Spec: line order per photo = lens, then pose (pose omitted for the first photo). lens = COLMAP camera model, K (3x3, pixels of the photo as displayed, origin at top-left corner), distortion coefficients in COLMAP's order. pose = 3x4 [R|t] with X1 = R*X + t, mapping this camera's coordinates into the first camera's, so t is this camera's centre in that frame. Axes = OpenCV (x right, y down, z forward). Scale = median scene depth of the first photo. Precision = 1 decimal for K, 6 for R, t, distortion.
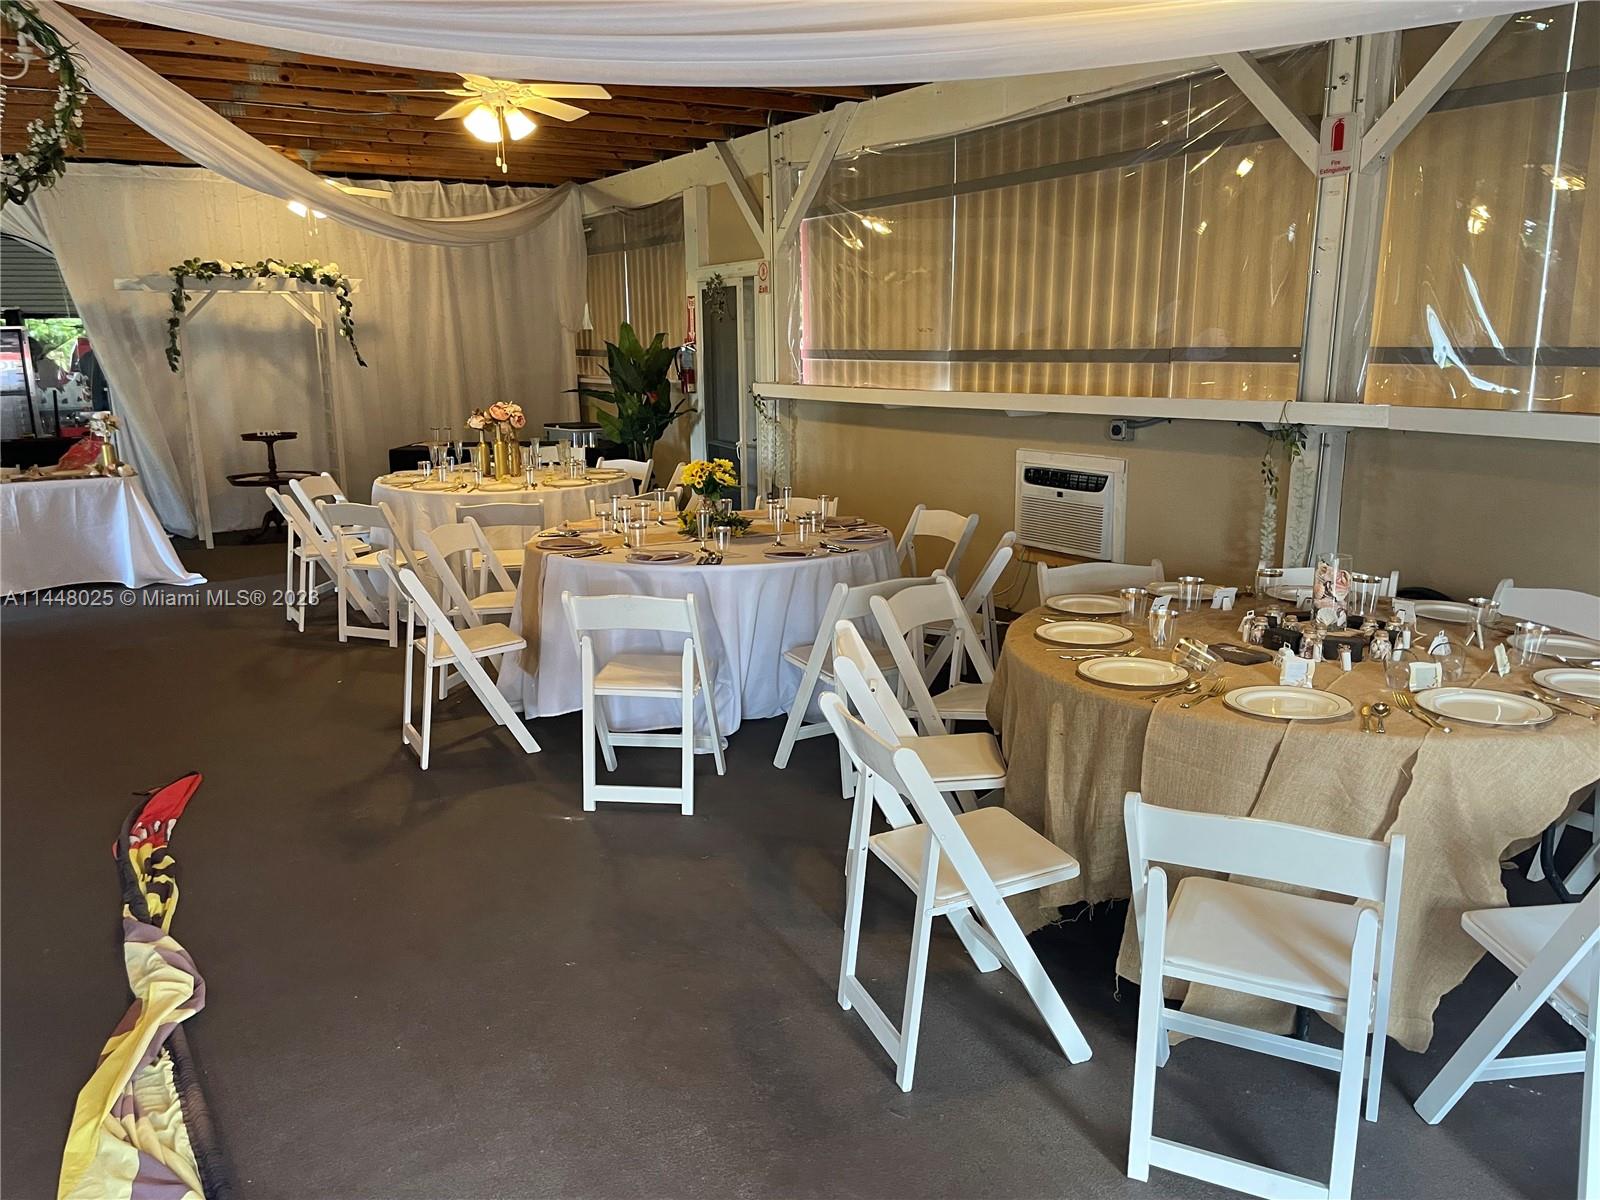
lens RADIAL K [[1244.9, 0, 800.0], [0, 1244.9, 600.0], [0, 0, 1]] dist [0.136455, -0.138088]
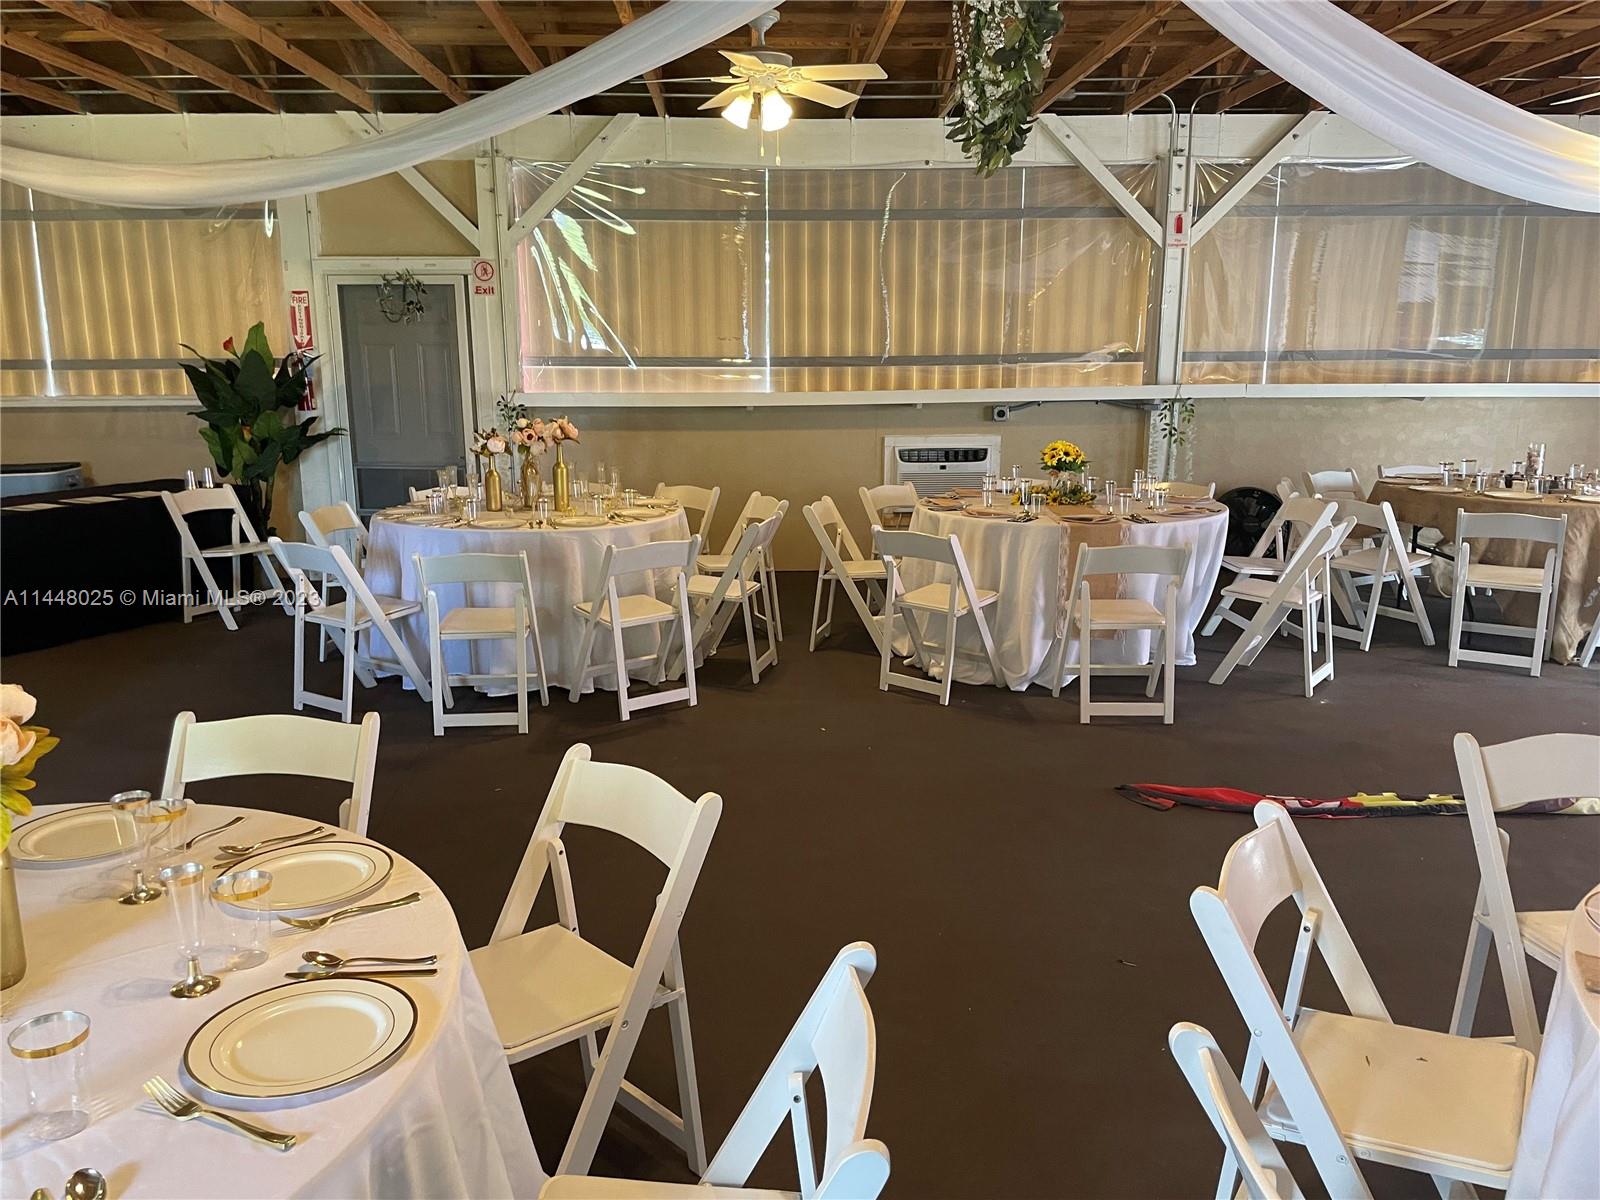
lens RADIAL K [[1244.9, 0, 800.0], [0, 1244.9, 600.0], [0, 0, 1]] dist [0.136455, -0.138088]
pose [[0.473002, -0.180743, 0.862323, -1.027876], [0.179964, 0.977917, 0.106257, -0.116319], [-0.862486, 0.104928, 0.495084, 0.513737]]
